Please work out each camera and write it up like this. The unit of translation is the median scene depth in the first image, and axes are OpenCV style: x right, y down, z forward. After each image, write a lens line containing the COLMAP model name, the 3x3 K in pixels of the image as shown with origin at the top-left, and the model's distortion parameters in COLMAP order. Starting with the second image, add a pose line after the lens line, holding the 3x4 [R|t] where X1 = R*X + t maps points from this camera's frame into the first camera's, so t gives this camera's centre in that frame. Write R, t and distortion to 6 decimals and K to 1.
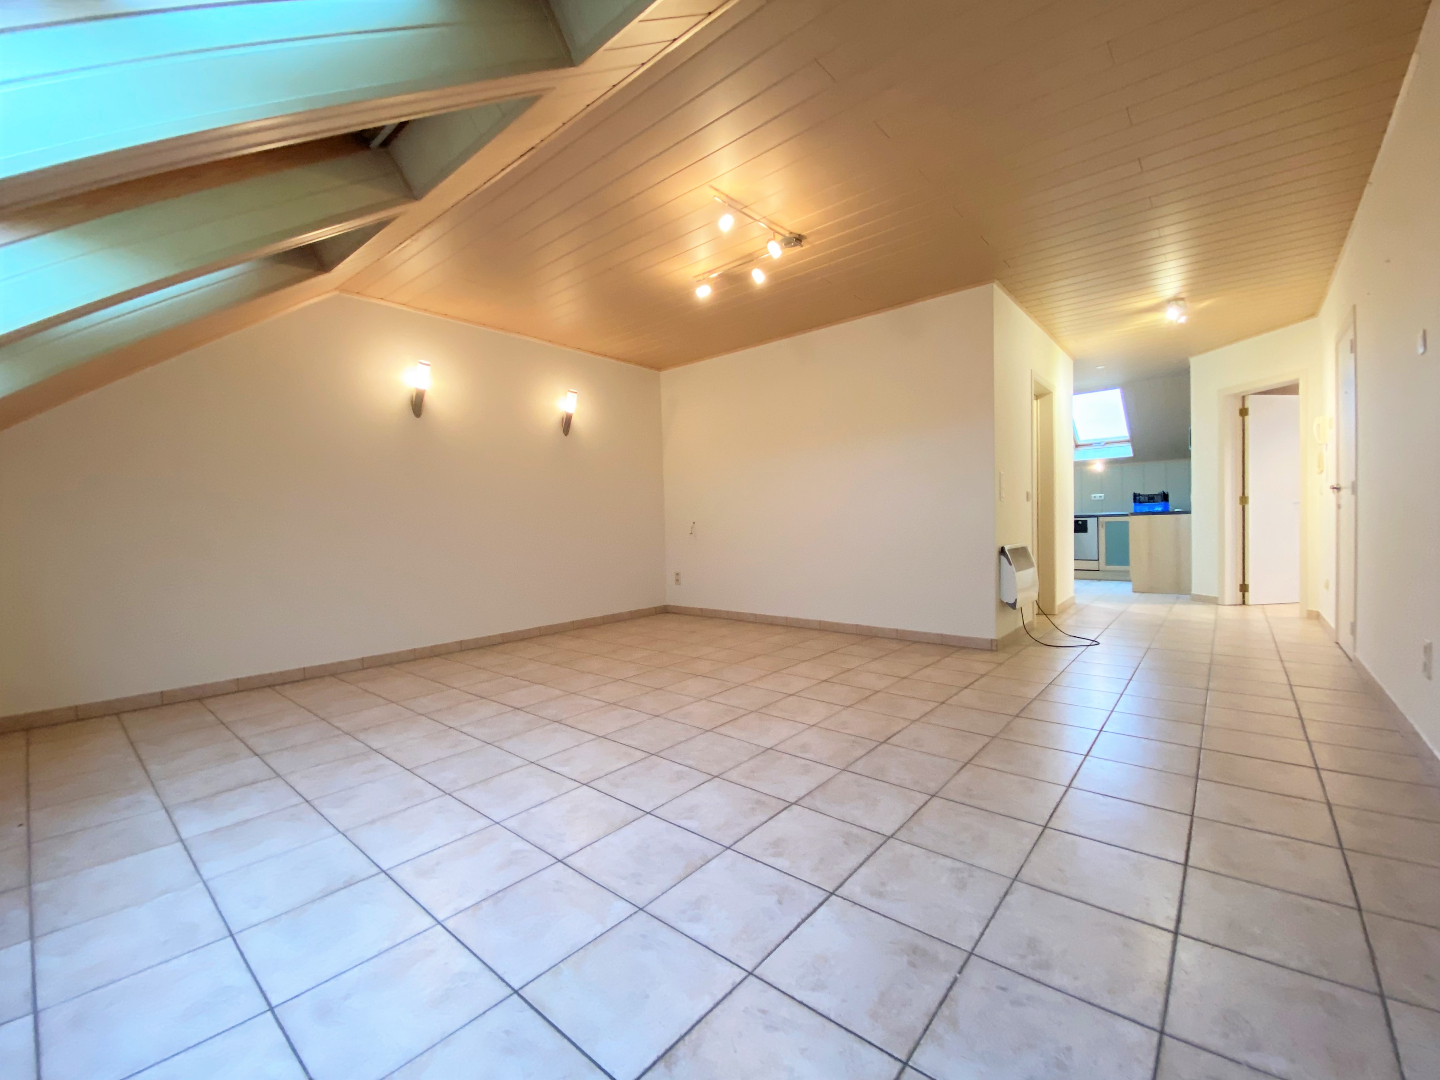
lens RADIAL K [[602.2, 0, 721.4], [0, 602.2, 538.6], [0, 0, 1]] dist [0.040551, -0.029707]
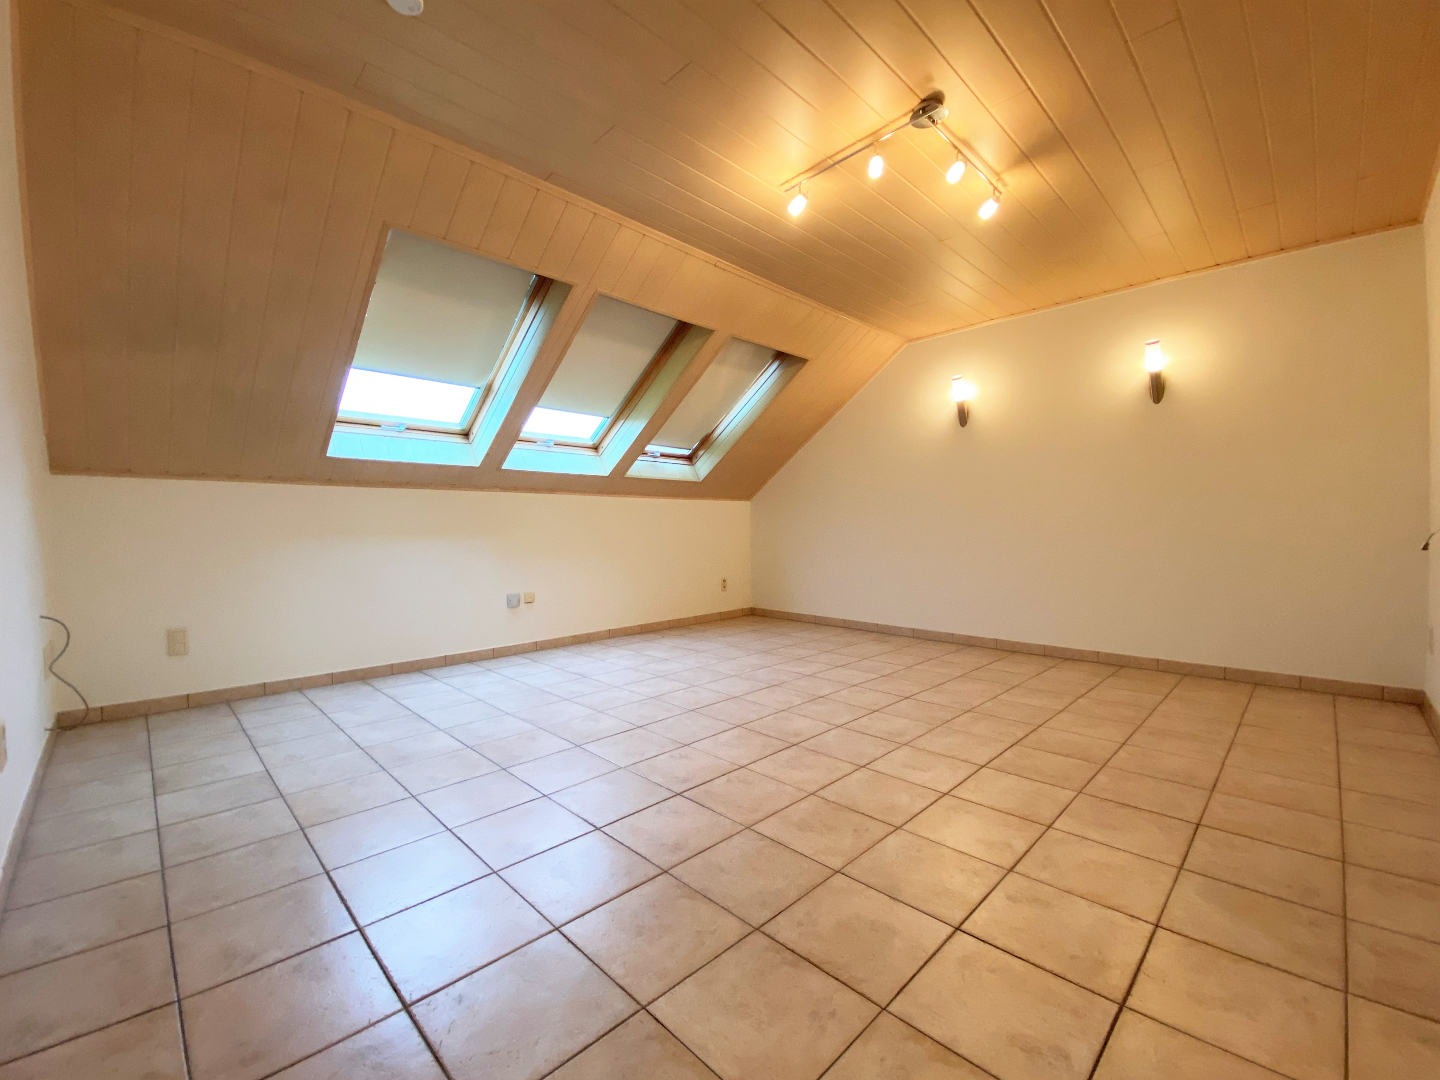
lens RADIAL K [[602.2, 0, 721.4], [0, 602.2, 538.6], [0, 0, 1]] dist [0.040551, -0.029707]
pose [[-0.097151, 0.049214, -0.994052, 0.967667], [-0.016172, 0.998567, 0.051018, -0.066123], [0.995138, 0.021032, -0.096216, 0.993021]]
